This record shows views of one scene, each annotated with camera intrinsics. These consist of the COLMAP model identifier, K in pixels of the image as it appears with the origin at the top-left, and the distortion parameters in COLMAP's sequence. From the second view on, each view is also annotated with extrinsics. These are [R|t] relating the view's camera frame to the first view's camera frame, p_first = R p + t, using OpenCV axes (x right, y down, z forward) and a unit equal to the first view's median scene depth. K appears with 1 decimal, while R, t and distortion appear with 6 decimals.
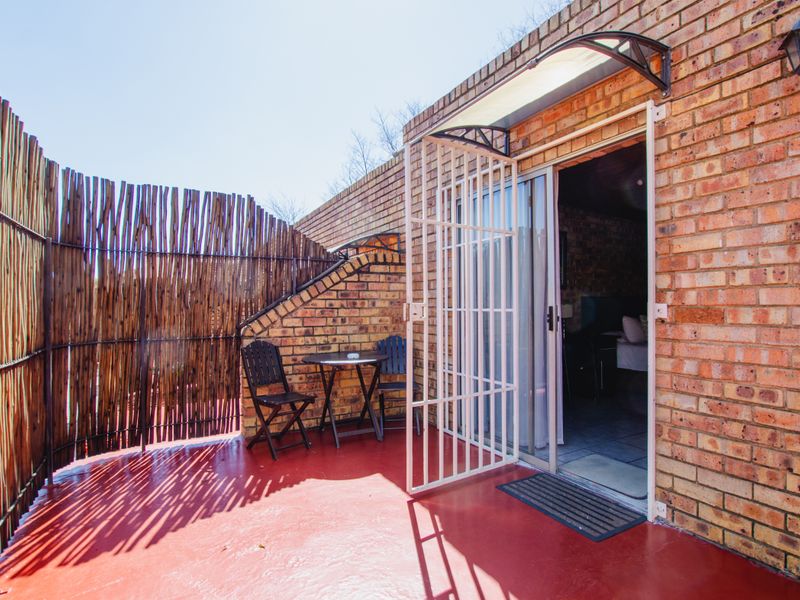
lens RADIAL K [[422.4, 0, 399.4], [0, 422.4, 298.0], [0, 0, 1]] dist [-0.005558, -0.001300]
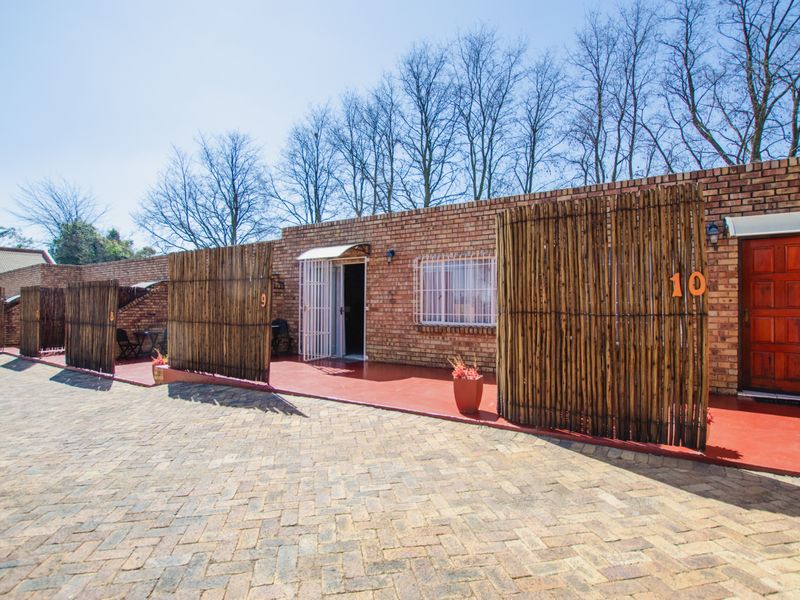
lens RADIAL K [[422.4, 0, 400.6], [0, 422.4, 300.7], [0, 0, 1]] dist [-0.005558, -0.001300]
pose [[0.885417, 0.011894, 0.464646, -0.994520], [-0.016761, 0.999839, 0.006344, -0.077106], [-0.464496, -0.013405, 0.885474, -2.771774]]
